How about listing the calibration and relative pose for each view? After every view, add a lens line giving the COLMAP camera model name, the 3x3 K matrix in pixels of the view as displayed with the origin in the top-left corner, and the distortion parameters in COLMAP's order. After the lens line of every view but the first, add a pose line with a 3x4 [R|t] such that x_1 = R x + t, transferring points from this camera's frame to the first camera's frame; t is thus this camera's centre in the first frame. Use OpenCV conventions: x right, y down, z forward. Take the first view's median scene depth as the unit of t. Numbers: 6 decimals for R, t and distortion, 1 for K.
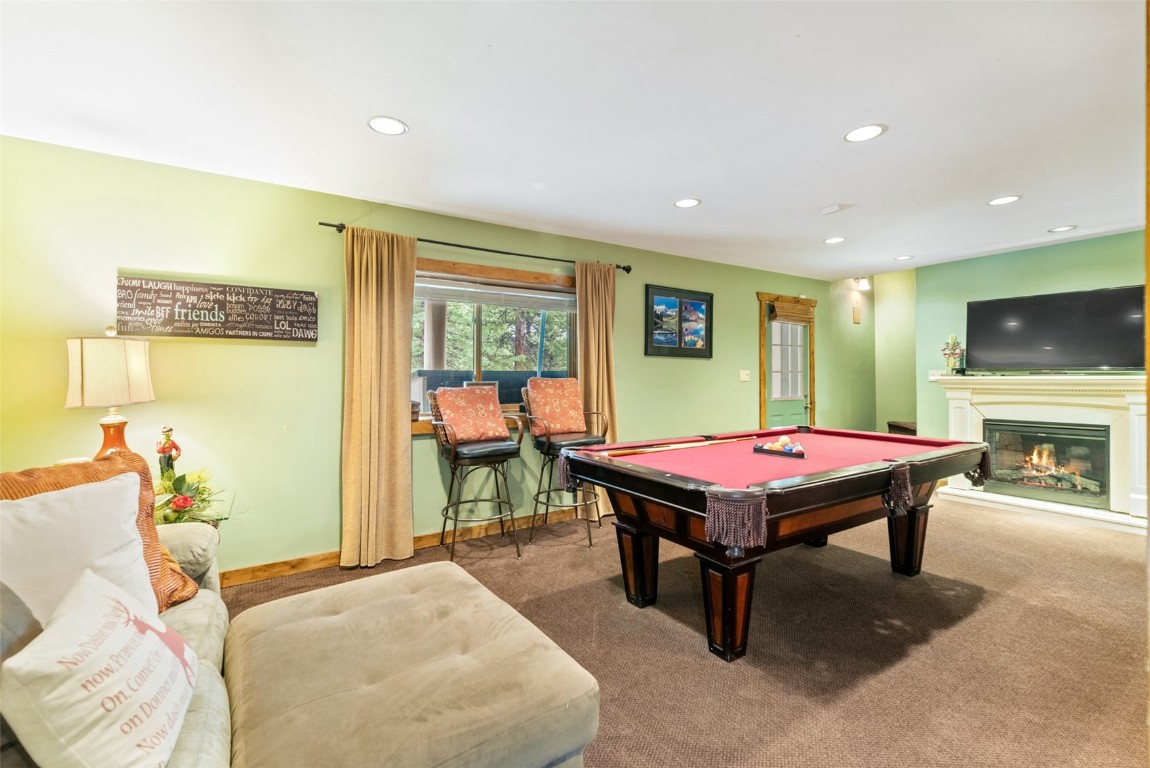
lens RADIAL K [[478.0, 0, 581.4], [0, 478.0, 376.7], [0, 0, 1]] dist [0.000894, -0.000313]
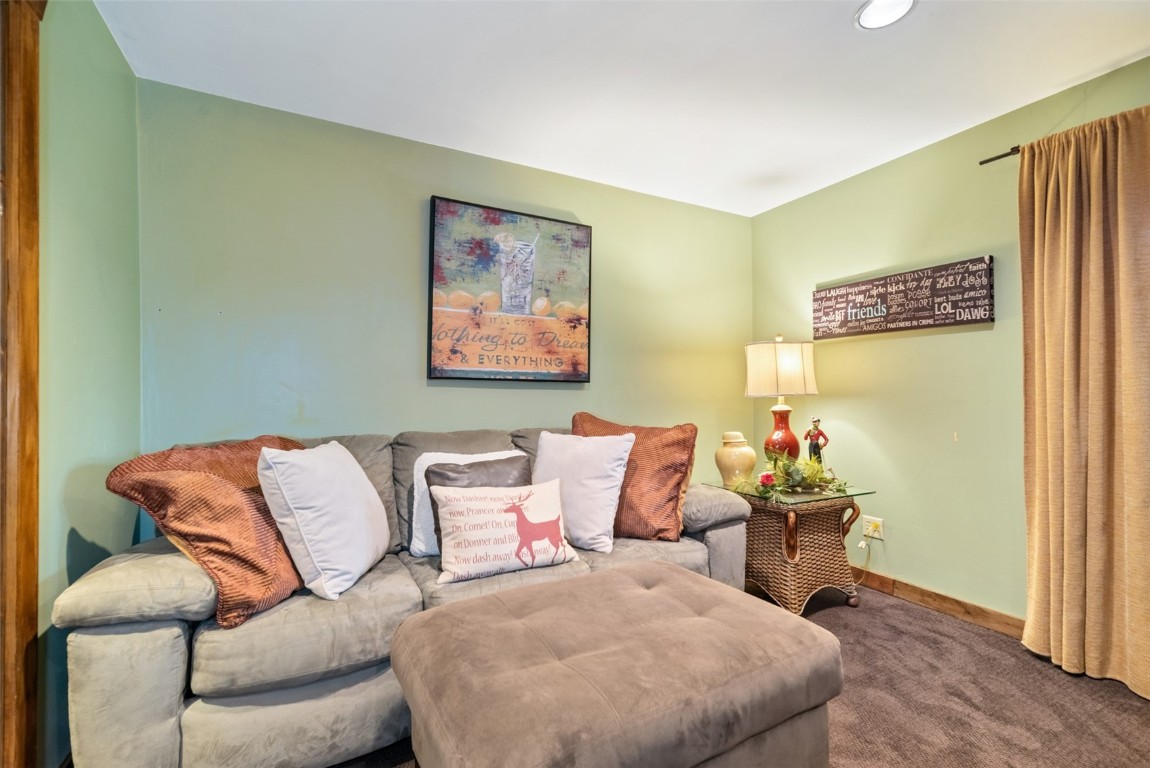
lens RADIAL K [[478.0, 0, 578.6], [0, 478.0, 385.3], [0, 0, 1]] dist [0.000894, -0.000313]
pose [[-0.068866, -0.008236, -0.997592, 0.238062], [-0.001519, 0.999966, -0.008151, 0.032519], [0.997625, 0.000954, -0.068876, 0.431703]]
